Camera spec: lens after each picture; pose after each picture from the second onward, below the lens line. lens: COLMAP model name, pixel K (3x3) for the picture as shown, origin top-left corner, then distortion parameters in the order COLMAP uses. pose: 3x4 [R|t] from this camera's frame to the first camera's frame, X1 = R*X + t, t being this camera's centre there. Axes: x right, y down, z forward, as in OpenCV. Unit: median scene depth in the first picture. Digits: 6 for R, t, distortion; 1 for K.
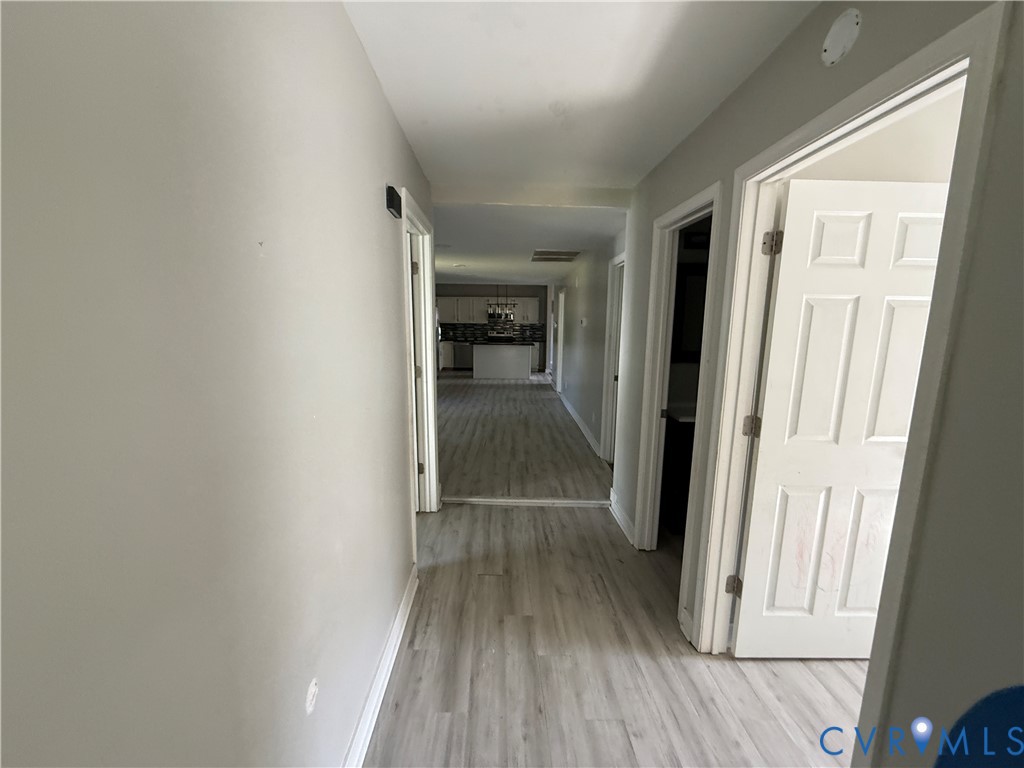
lens RADIAL K [[408.9, 0, 512.3], [0, 408.9, 387.0], [0, 0, 1]] dist [-0.002245, 0.001276]
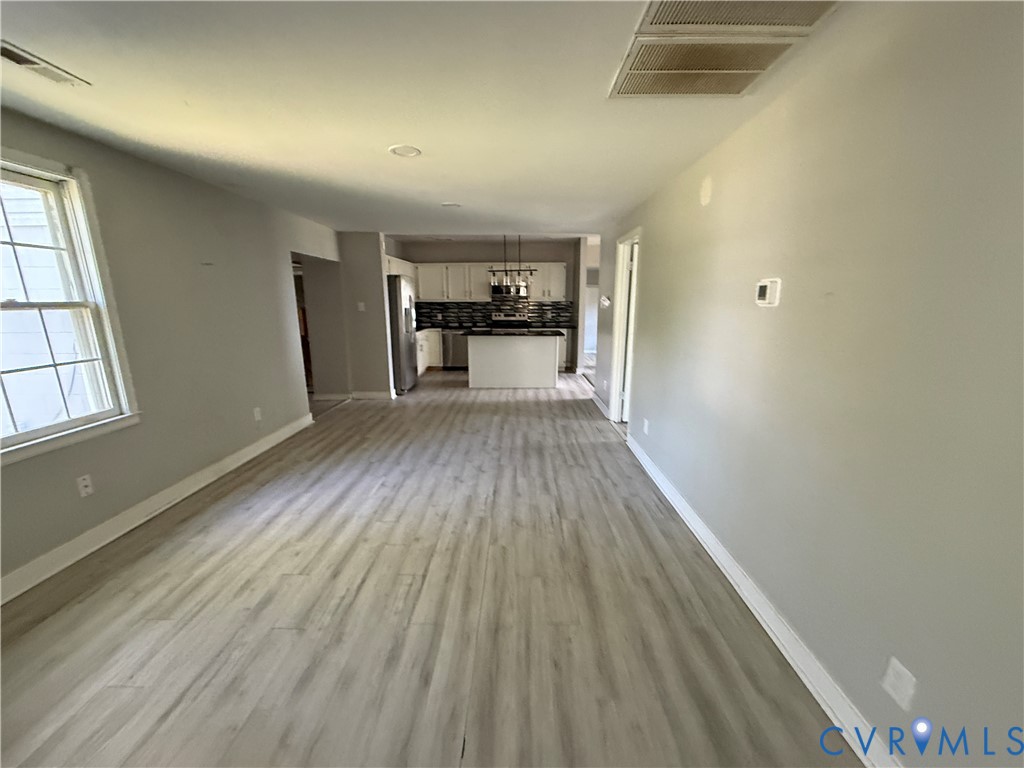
lens RADIAL K [[408.9, 0, 518.2], [0, 408.9, 389.0], [0, 0, 1]] dist [-0.002245, 0.001276]
pose [[0.999921, -0.008523, -0.009252, -0.011188], [0.009027, 0.998396, 0.055889, -0.052091], [0.008761, -0.055968, 0.998394, 0.340170]]
